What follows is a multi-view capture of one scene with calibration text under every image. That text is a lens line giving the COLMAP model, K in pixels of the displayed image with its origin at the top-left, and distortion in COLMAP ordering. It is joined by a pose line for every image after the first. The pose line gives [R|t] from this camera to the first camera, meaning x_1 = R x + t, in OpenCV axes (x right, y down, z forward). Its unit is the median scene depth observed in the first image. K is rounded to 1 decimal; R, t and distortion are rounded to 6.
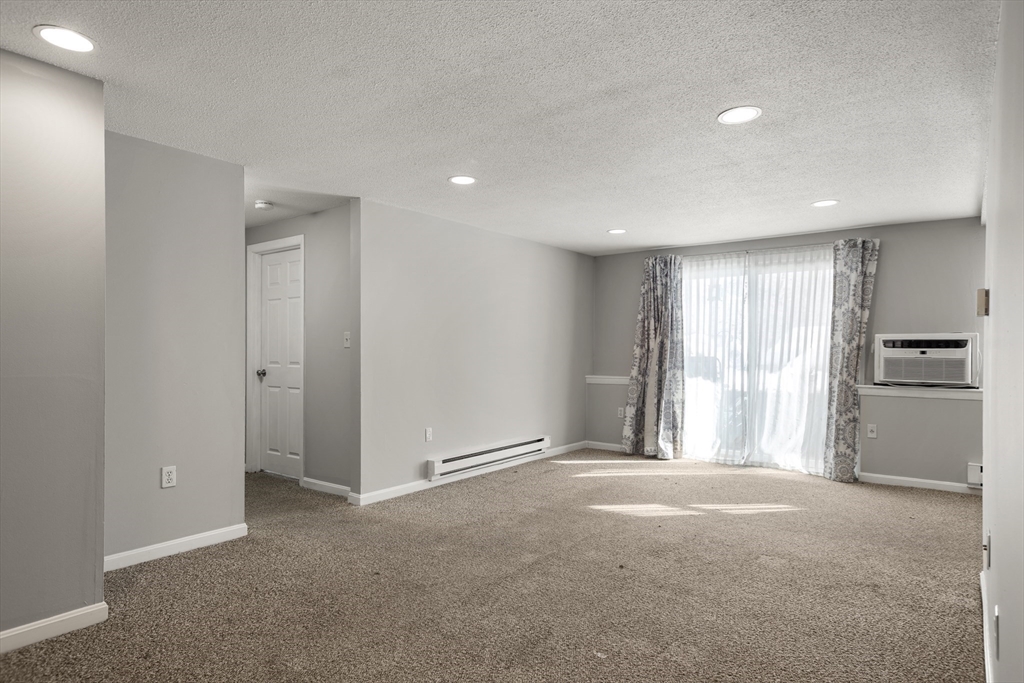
lens RADIAL K [[581.0, 0, 511.8], [0, 581.0, 338.0], [0, 0, 1]] dist [0.019464, -0.000717]
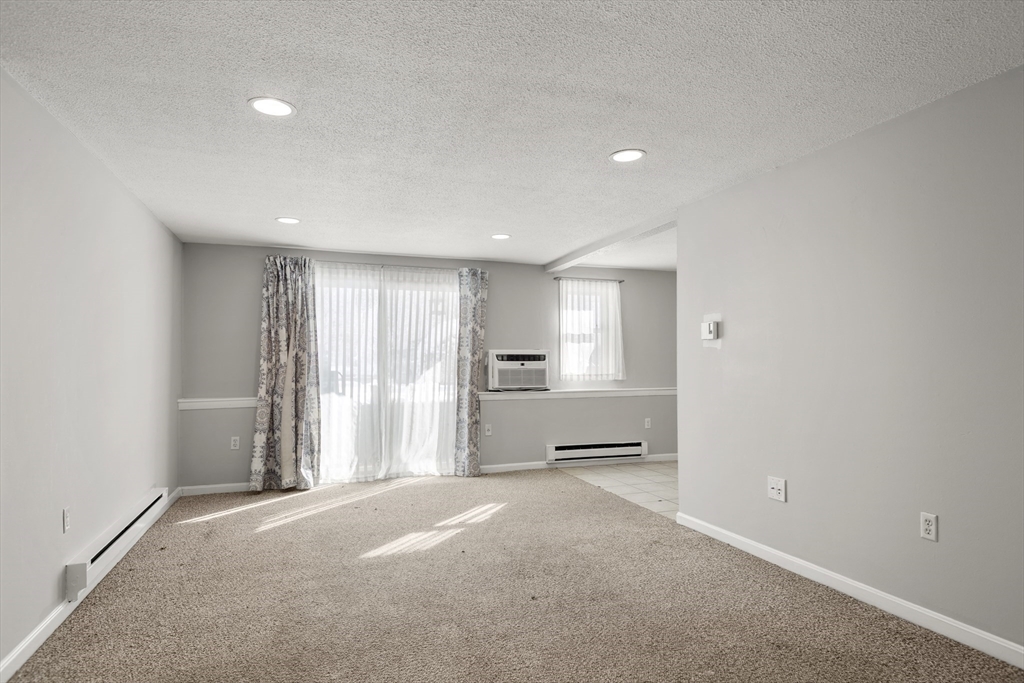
lens RADIAL K [[581.0, 0, 515.4], [0, 581.0, 342.4], [0, 0, 1]] dist [0.019464, -0.000717]
pose [[0.538427, 0.022363, 0.842375, -0.352382], [-0.011228, 0.999749, -0.019364, 0.001082], [-0.842597, 0.000968, 0.538544, 0.295267]]
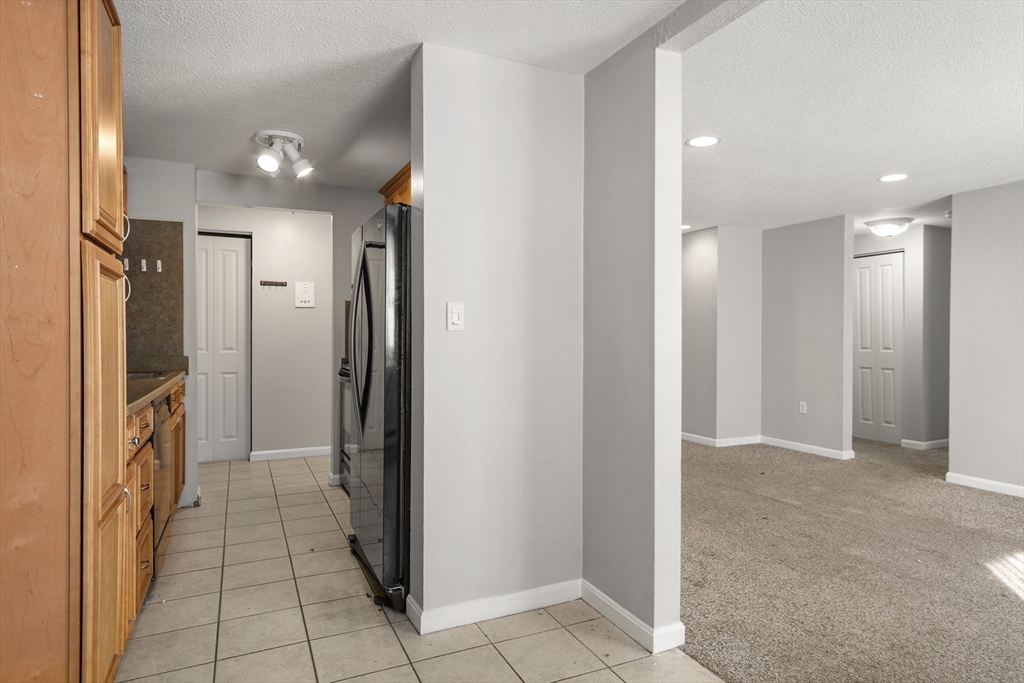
lens RADIAL K [[581.0, 0, 511.2], [0, 581.0, 336.4], [0, 0, 1]] dist [0.019464, -0.000717]
pose [[-0.451530, 0.002121, -0.892254, 0.850638], [0.007982, 0.999967, -0.001663, 0.008528], [0.892220, -0.007873, -0.451532, 0.610092]]
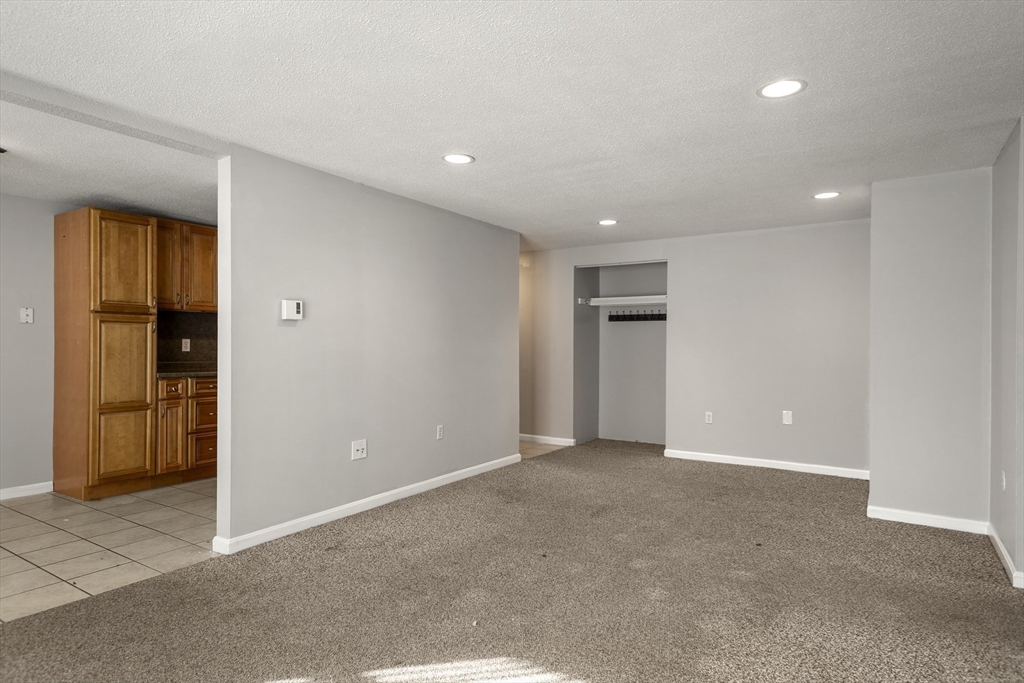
lens RADIAL K [[581.0, 0, 514.9], [0, 581.0, 344.9], [0, 0, 1]] dist [0.019464, -0.000717]
pose [[-0.996280, -0.008857, -0.085715, 0.188493], [-0.007097, 0.999758, -0.020816, 0.021905], [0.085879, -0.020130, -0.996102, 1.152861]]
